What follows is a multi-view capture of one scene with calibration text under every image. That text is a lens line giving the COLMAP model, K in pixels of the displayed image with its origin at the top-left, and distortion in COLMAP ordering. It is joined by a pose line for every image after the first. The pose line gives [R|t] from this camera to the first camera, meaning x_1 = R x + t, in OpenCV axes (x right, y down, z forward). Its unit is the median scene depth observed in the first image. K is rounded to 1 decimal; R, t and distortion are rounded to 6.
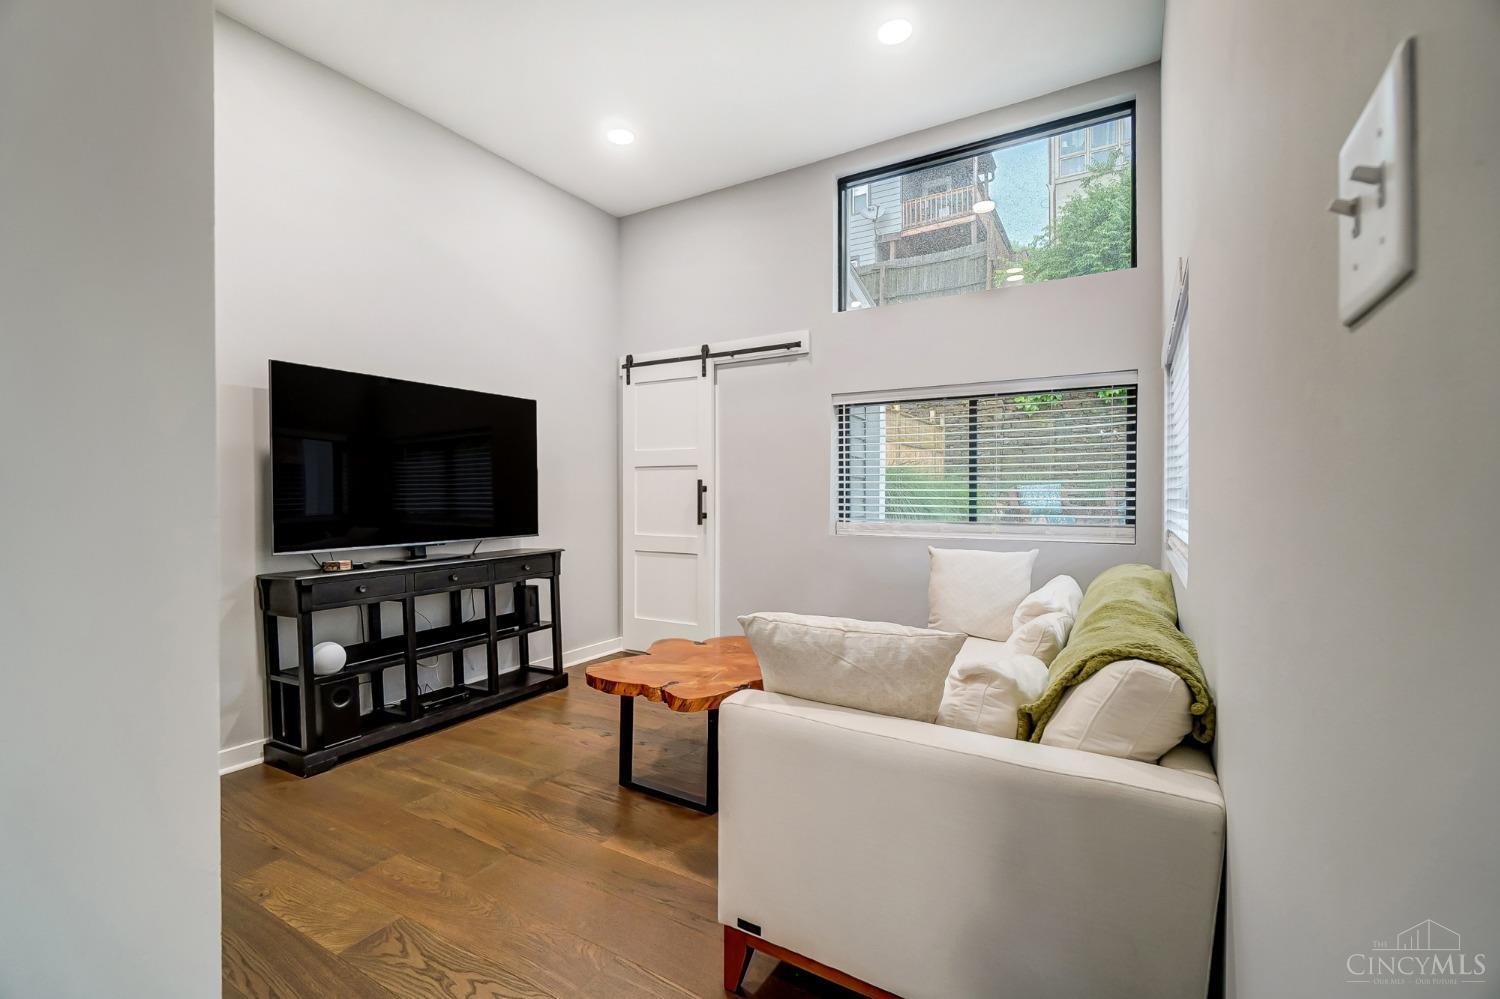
lens RADIAL K [[666.2, 0, 741.5], [0, 666.2, 497.5], [0, 0, 1]] dist [-0.046471, 0.013768]
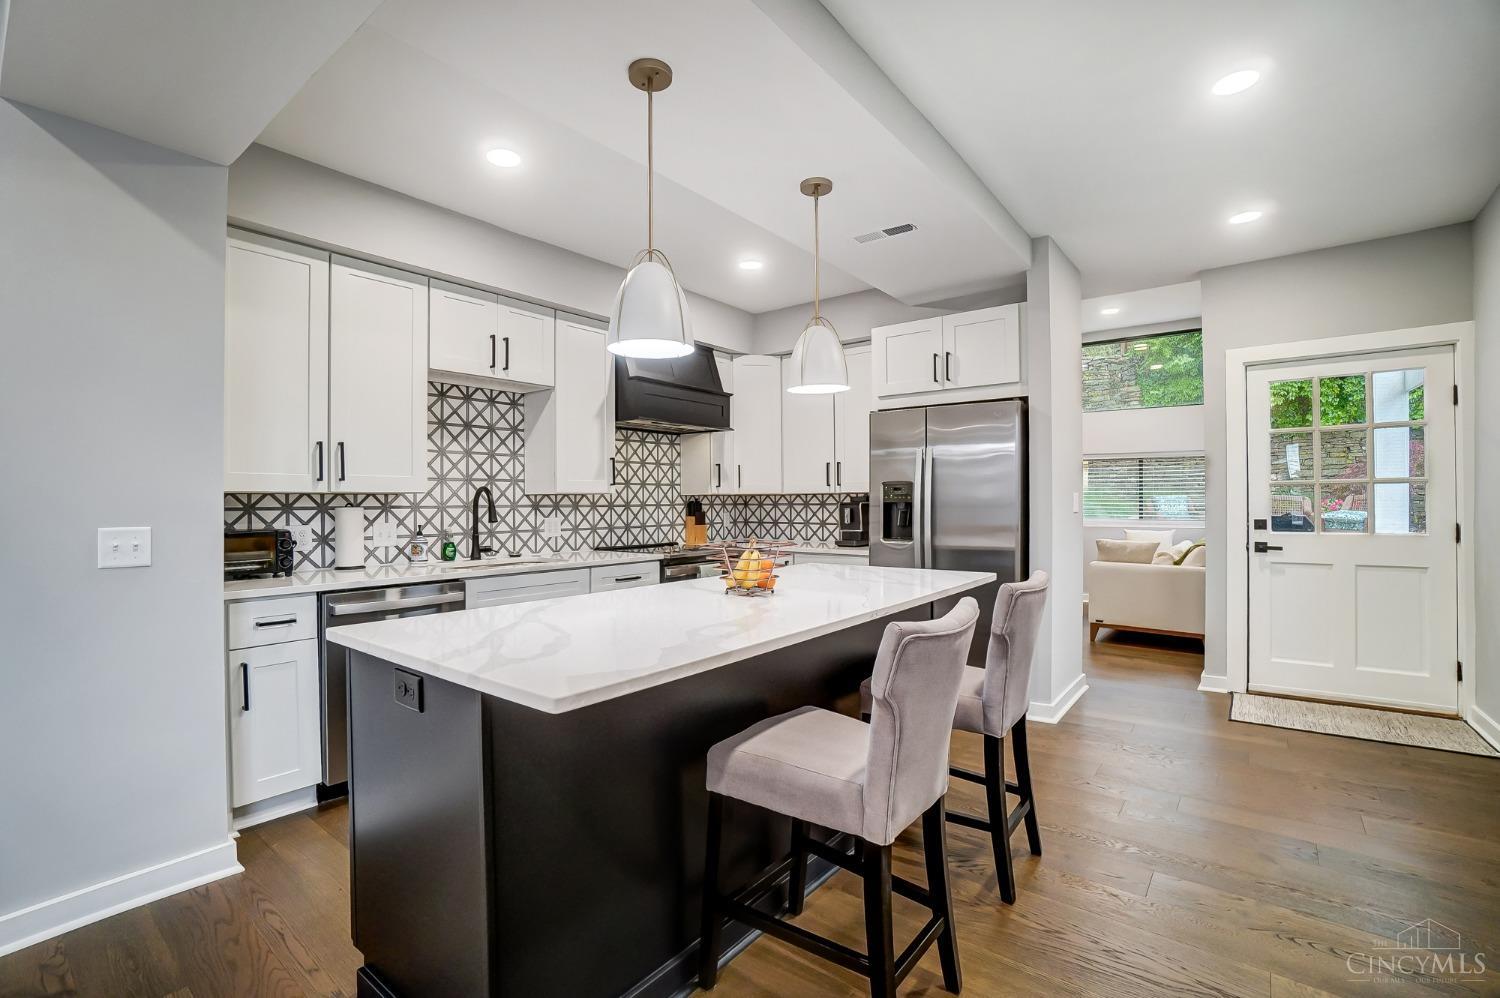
lens RADIAL K [[666.2, 0, 750.9], [0, 666.2, 499.7], [0, 0, 1]] dist [-0.046471, 0.013768]
pose [[0.990509, 0.000877, -0.137444, -1.491104], [-0.001566, 0.999987, -0.004903, -0.030984], [0.137438, 0.005072, 0.990497, -3.111794]]
